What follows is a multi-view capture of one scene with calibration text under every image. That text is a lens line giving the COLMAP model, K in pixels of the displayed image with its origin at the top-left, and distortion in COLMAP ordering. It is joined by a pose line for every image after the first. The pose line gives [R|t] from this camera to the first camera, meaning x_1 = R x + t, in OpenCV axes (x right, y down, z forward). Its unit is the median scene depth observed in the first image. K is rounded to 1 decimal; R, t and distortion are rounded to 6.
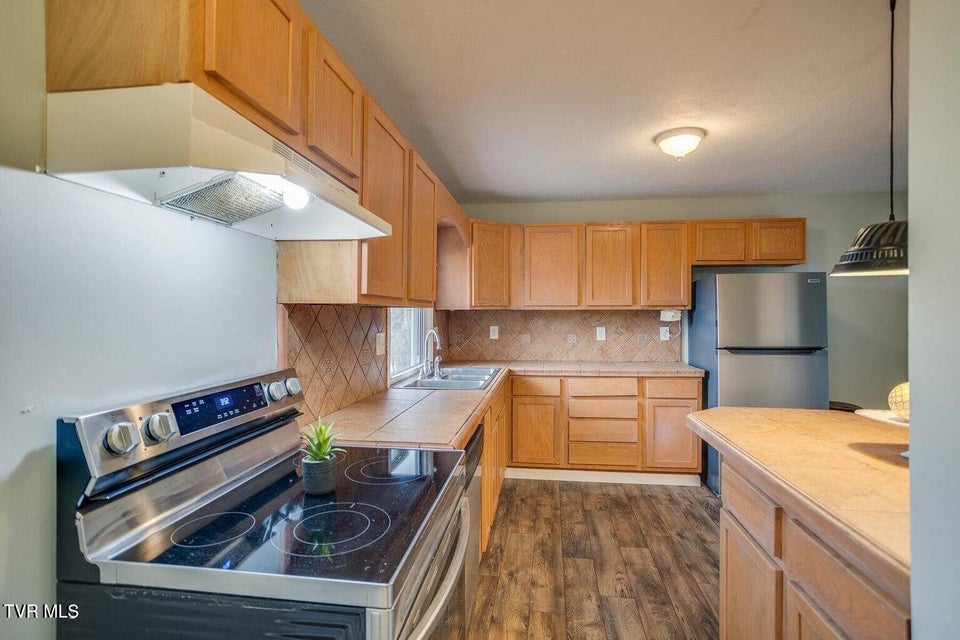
lens RADIAL K [[463.7, 0, 485.4], [0, 463.7, 313.9], [0, 0, 1]] dist [-0.022669, 0.001094]
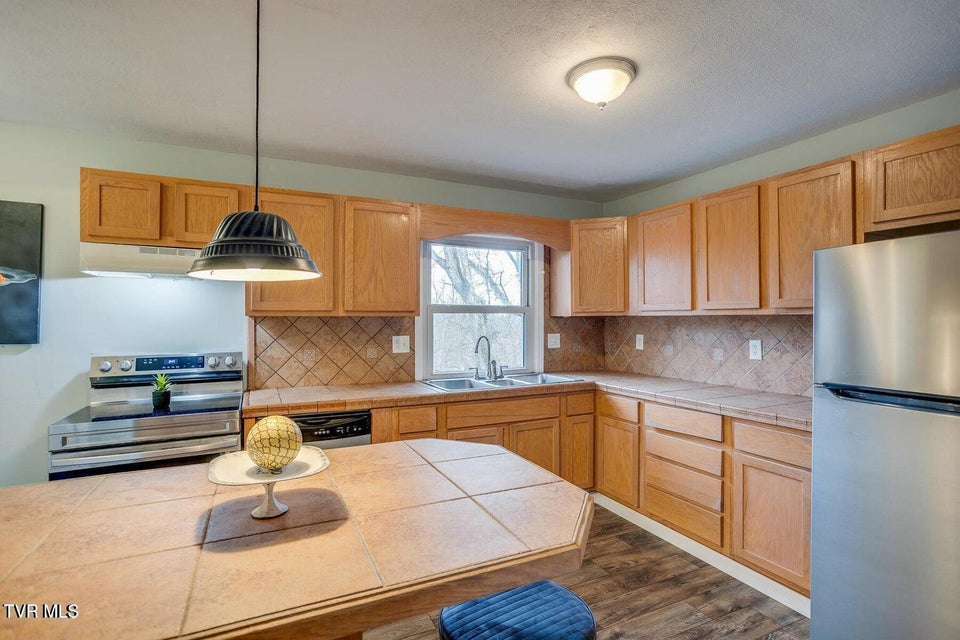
lens RADIAL K [[463.7, 0, 483.4], [0, 463.7, 318.6], [0, 0, 1]] dist [-0.022669, 0.001094]
pose [[0.543333, -0.001764, -0.839515, 0.684381], [0.003407, 0.999994, 0.000103, -0.004991], [0.839510, -0.002916, 0.543336, 0.337575]]
